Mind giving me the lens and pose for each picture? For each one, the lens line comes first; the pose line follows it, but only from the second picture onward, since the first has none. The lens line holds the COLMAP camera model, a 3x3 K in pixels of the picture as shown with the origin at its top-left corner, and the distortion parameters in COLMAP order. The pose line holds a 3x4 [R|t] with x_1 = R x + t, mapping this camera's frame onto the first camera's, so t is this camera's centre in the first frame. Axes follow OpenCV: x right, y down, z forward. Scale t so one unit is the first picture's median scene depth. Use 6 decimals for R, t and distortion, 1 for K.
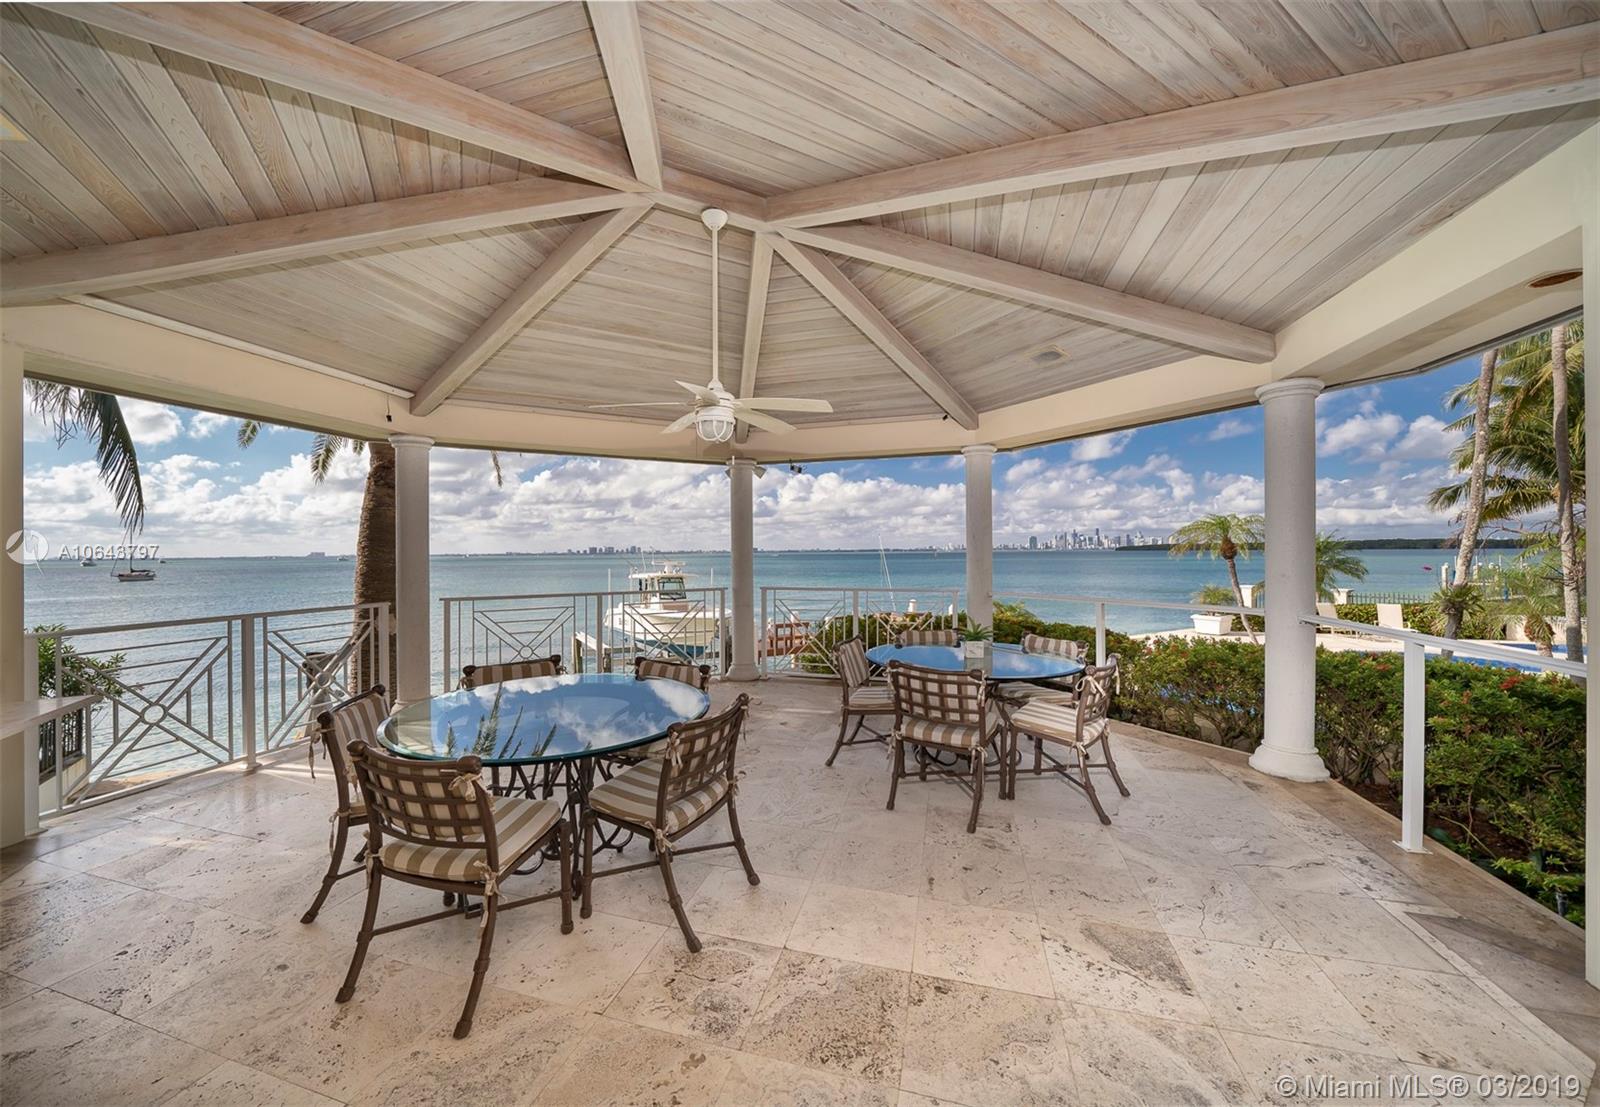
lens RADIAL K [[586.3, 0, 797.1], [0, 586.3, 555.2], [0, 0, 1]] dist [-0.000489, -0.000066]
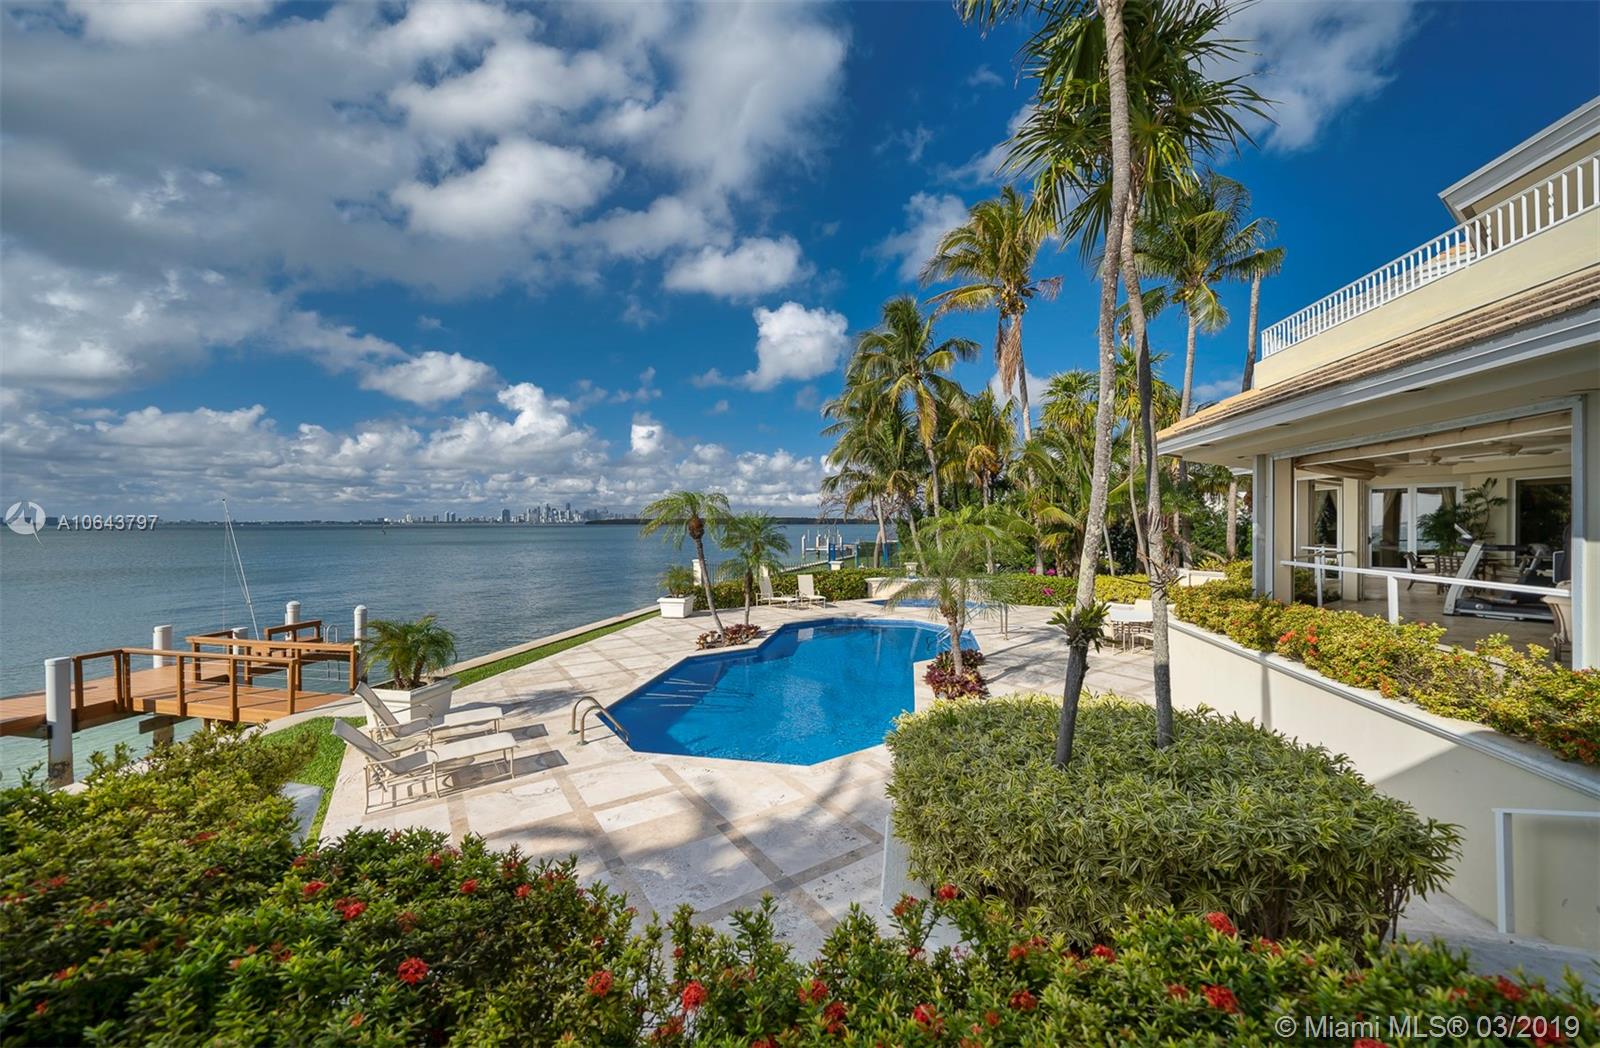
lens RADIAL K [[577.0, 0, 800.3], [0, 577.0, 521.9], [0, 0, 1]] dist [-0.002062, -0.000029]
pose [[0.655678, 0.007831, 0.755000, 0.152919], [0.000851, 0.999938, -0.011111, -0.007841], [-0.755040, 0.007928, 0.655631, 0.266061]]
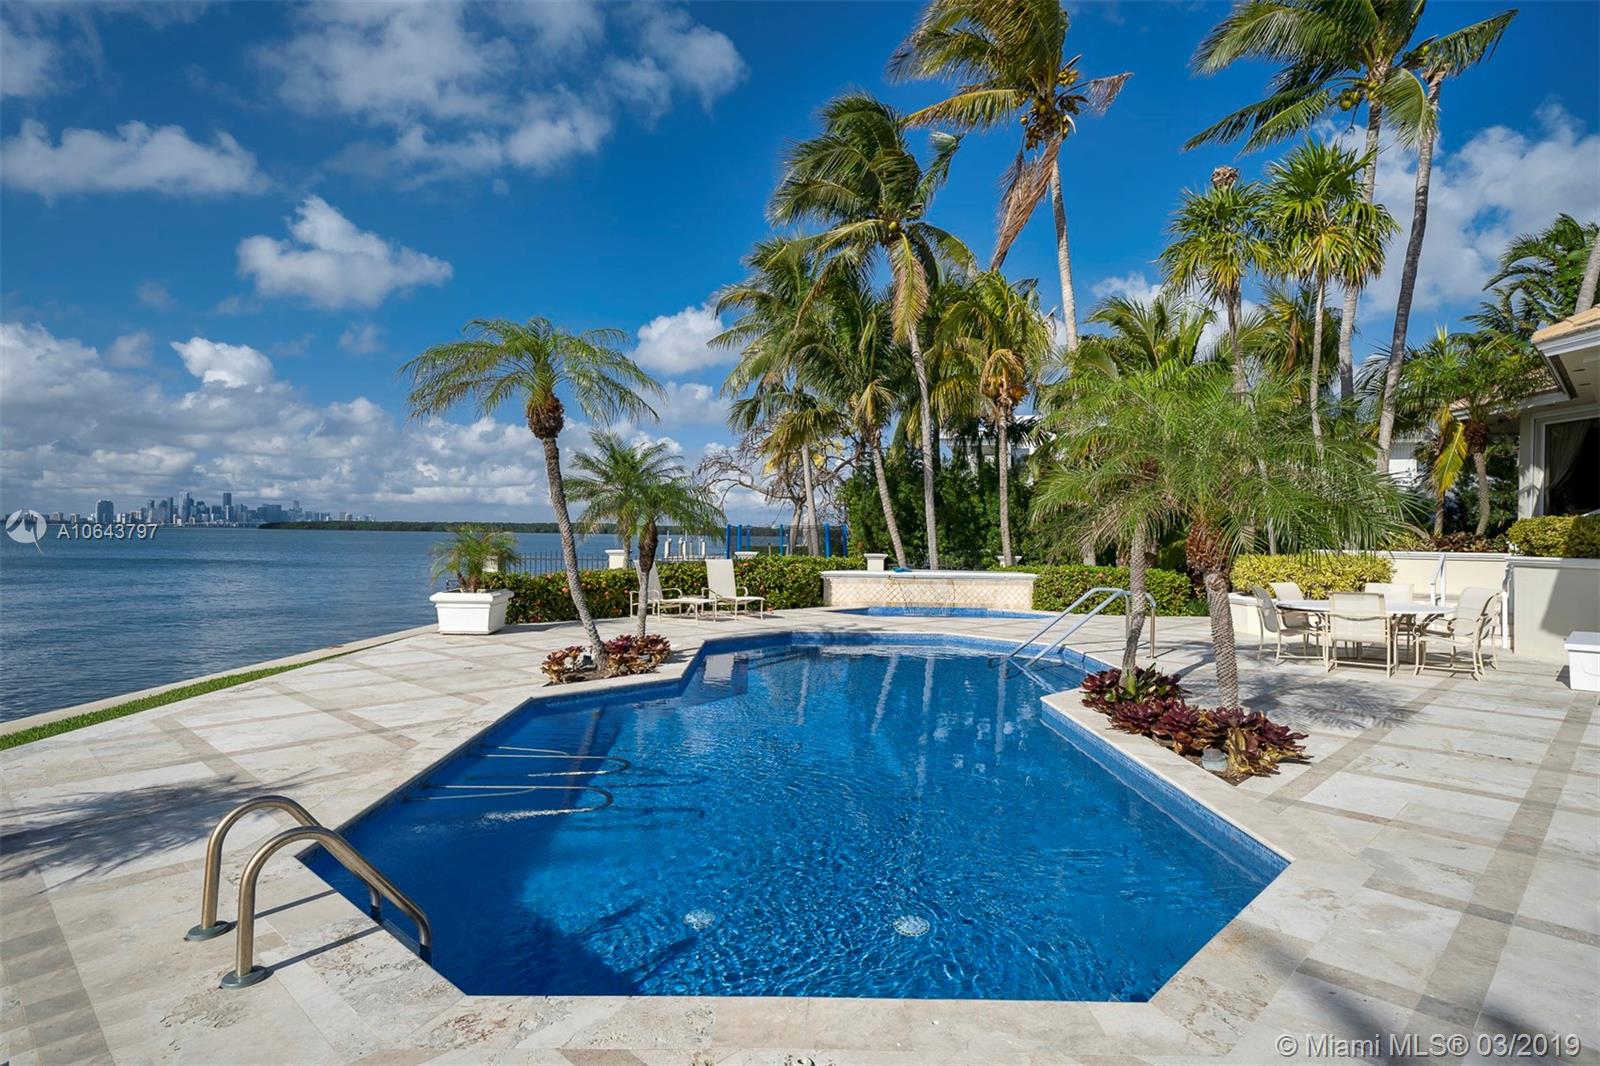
lens RADIAL K [[877.4, 0, 795.4], [0, 877.4, 539.4], [0, 0, 1]] dist [0.041643, 0.001148]
pose [[0.506105, 0.000900, 0.862471, 0.261794], [-0.008765, 0.999953, 0.004100, 0.057630], [-0.862427, -0.009634, 0.506089, 0.466577]]
